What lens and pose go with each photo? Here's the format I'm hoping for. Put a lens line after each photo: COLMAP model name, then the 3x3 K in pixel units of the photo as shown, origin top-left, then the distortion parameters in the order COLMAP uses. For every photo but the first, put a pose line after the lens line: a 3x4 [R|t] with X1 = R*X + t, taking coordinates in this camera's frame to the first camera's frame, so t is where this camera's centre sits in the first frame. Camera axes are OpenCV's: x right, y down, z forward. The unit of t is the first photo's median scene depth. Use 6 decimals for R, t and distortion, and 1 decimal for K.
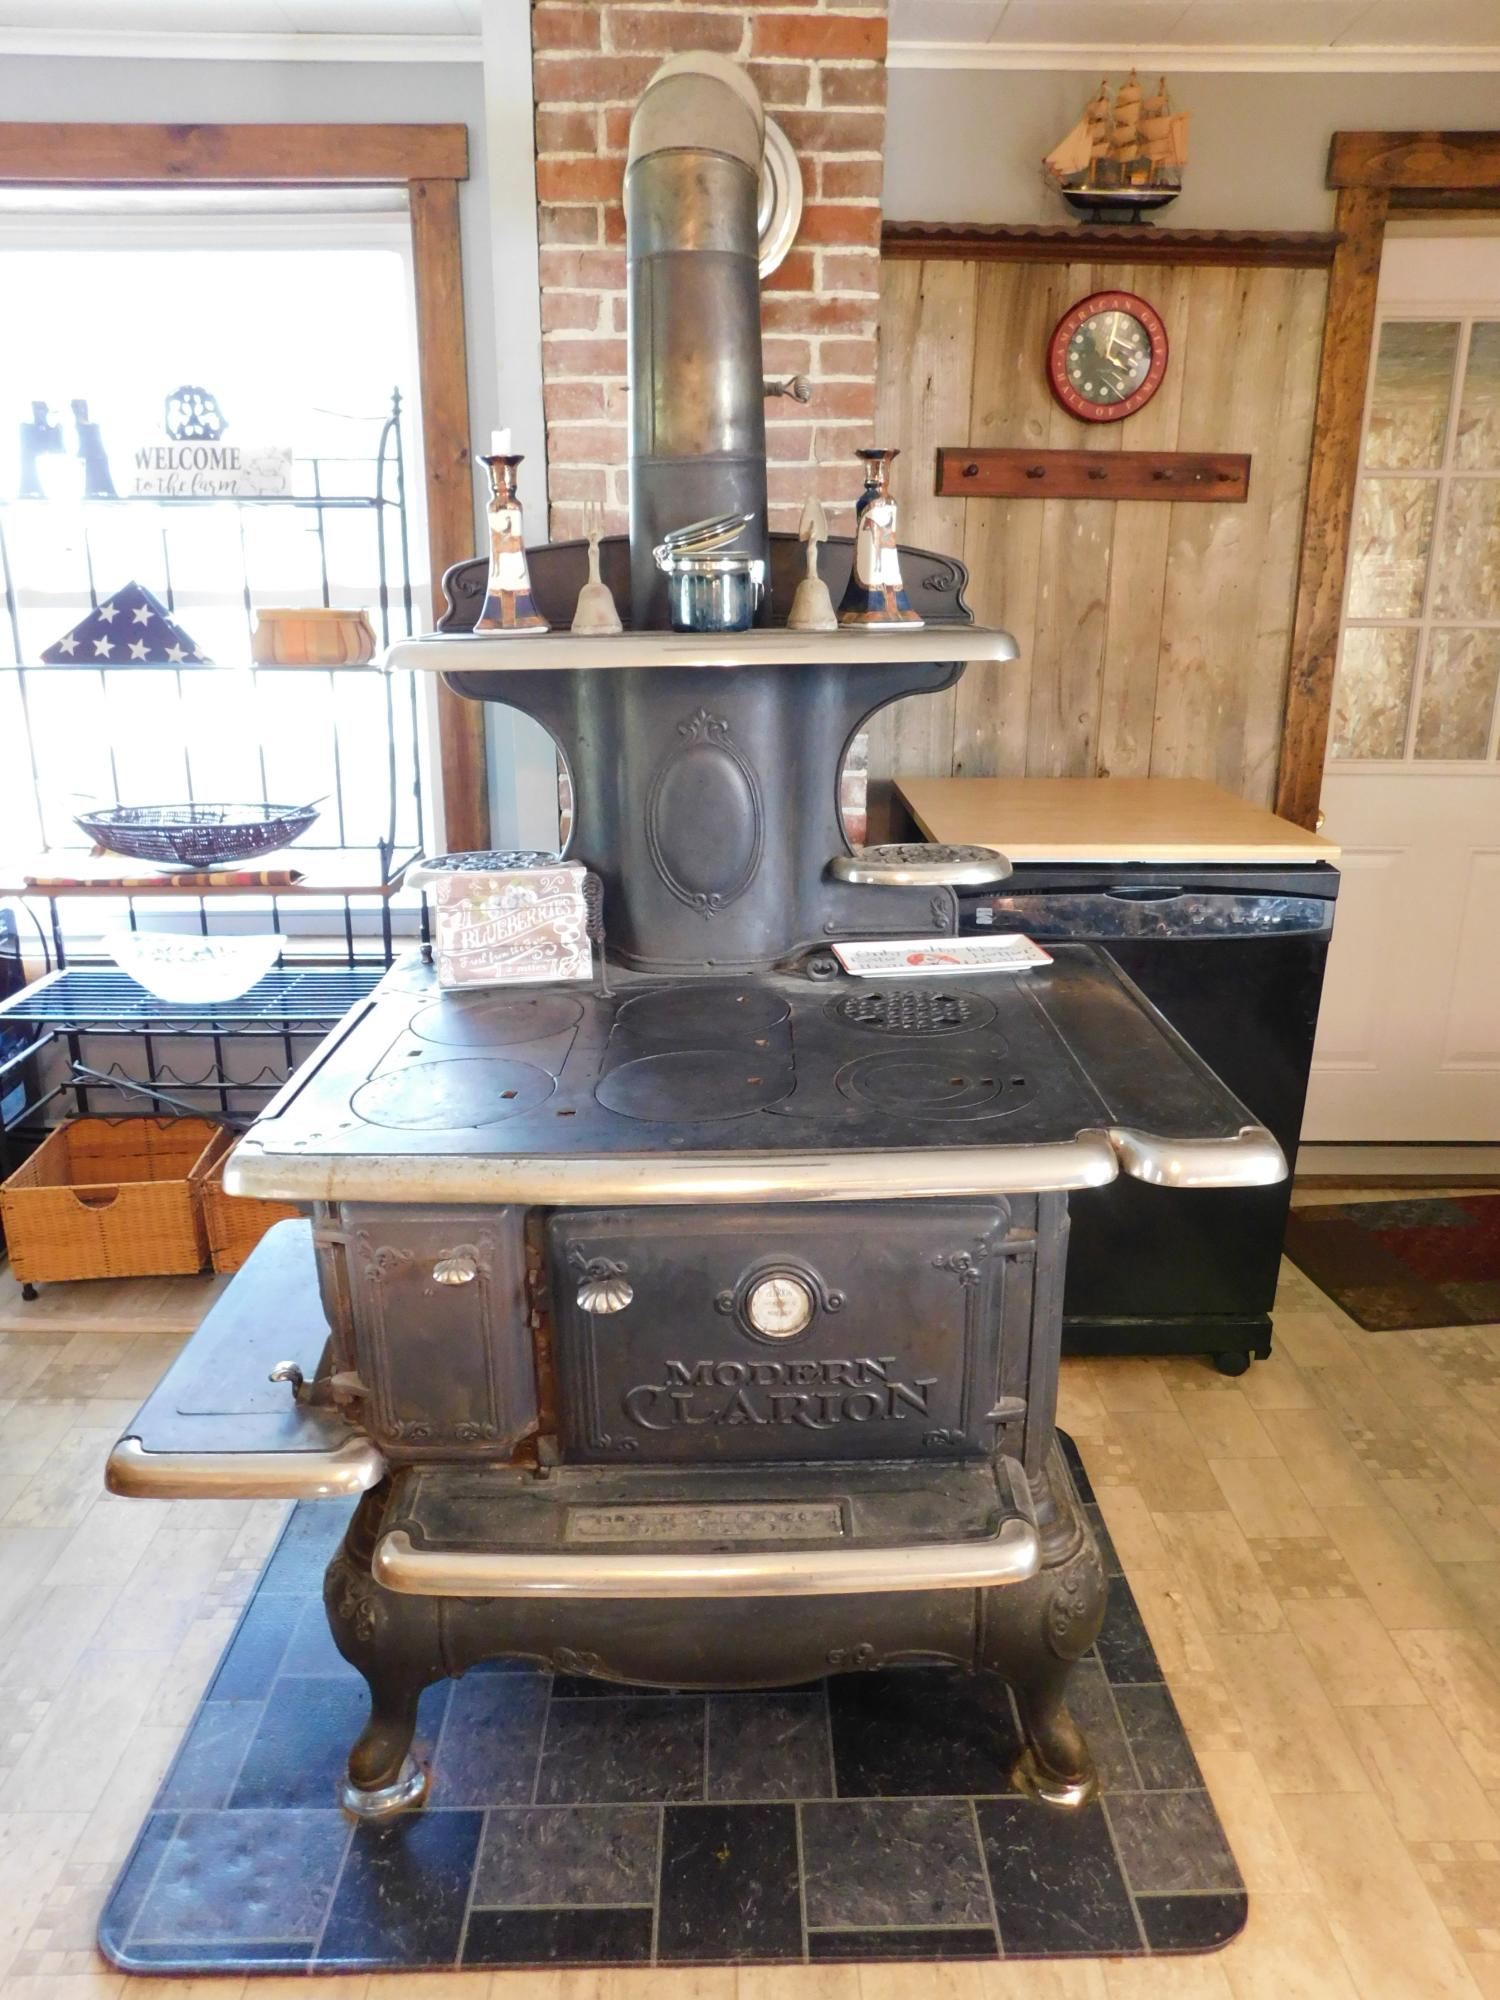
lens RADIAL K [[1387.4, 0, 750.0], [0, 1387.4, 1000.0], [0, 0, 1]] dist [-0.073215, 0.066668]
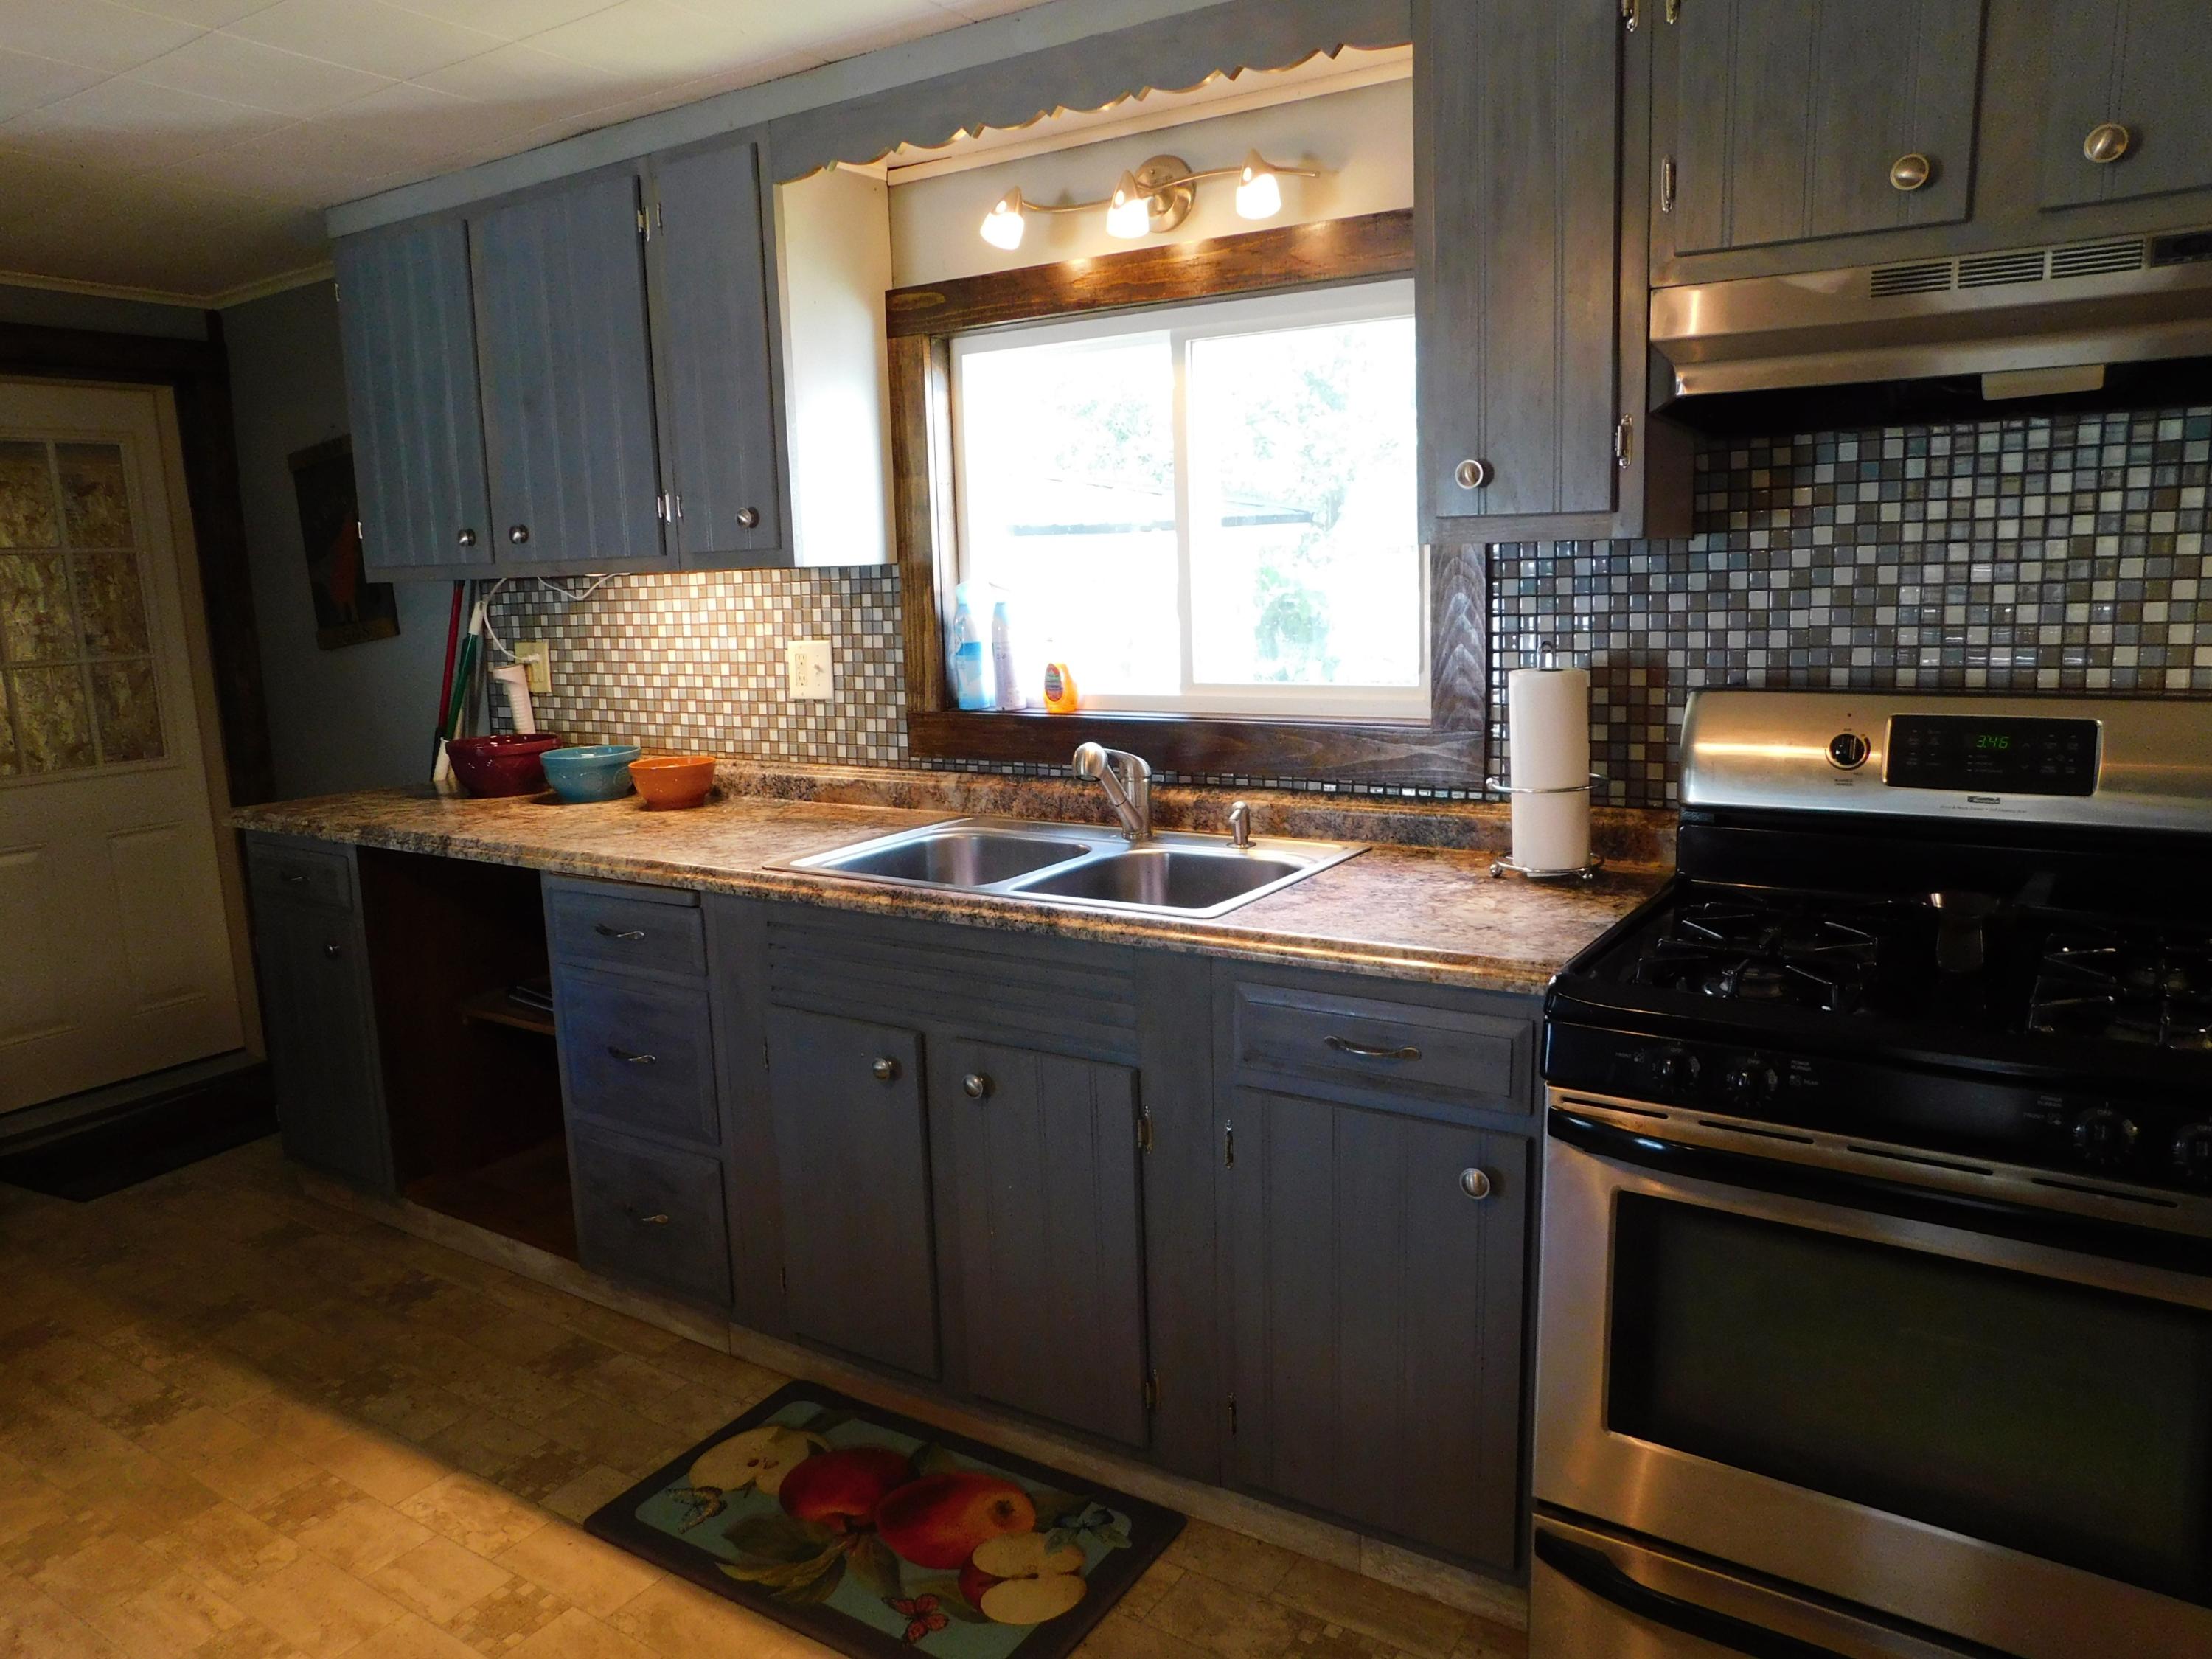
lens RADIAL K [[1506.1, 0, 1106.0], [0, 1506.1, 829.5], [0, 0, 1]] dist [-0.074950, 0.054279]
pose [[0.551257, -0.164913, 0.817875, -0.088141], [0.285689, 0.958322, 0.000675, 0.184126], [-0.783899, 0.233286, 0.575396, -0.627692]]
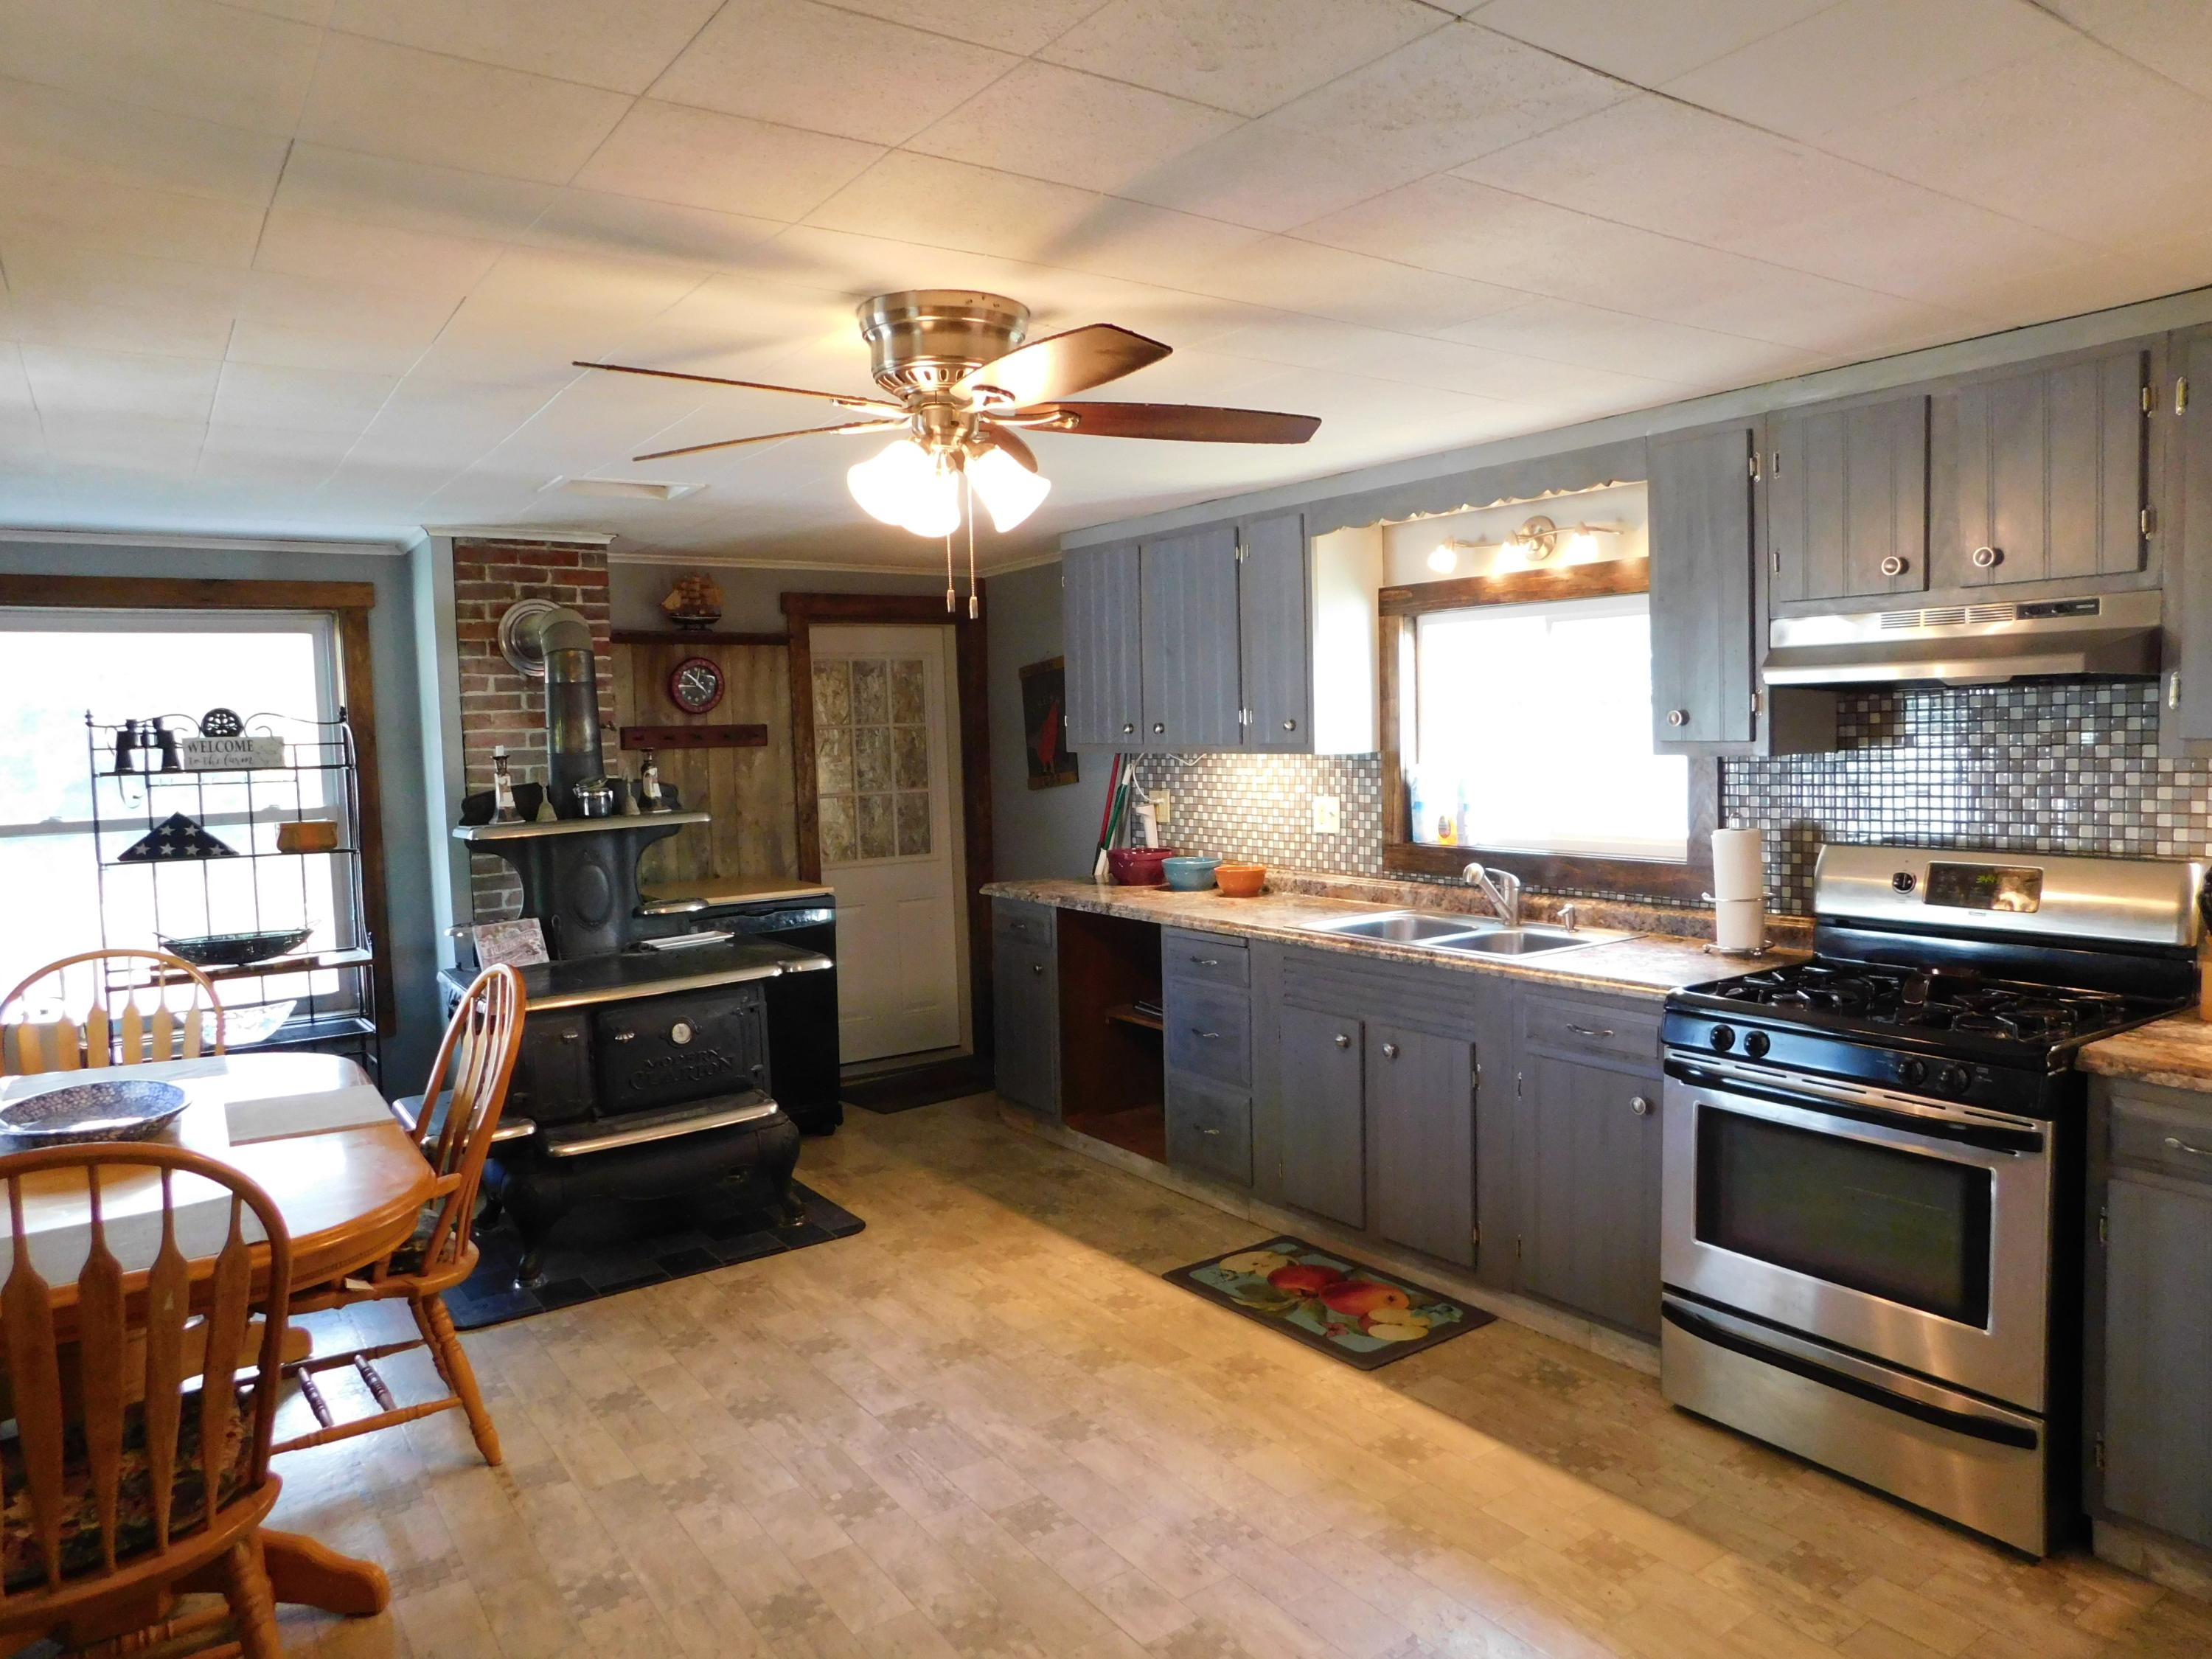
lens RADIAL K [[1448.8, 0, 1106.0], [0, 1448.8, 829.5], [0, 0, 1]] dist [-0.061991, 0.036979]
pose [[0.825010, -0.066919, 0.561142, -0.510400], [0.200779, 0.962890, -0.180363, 0.295930], [-0.528248, 0.261467, 0.807830, -1.148437]]
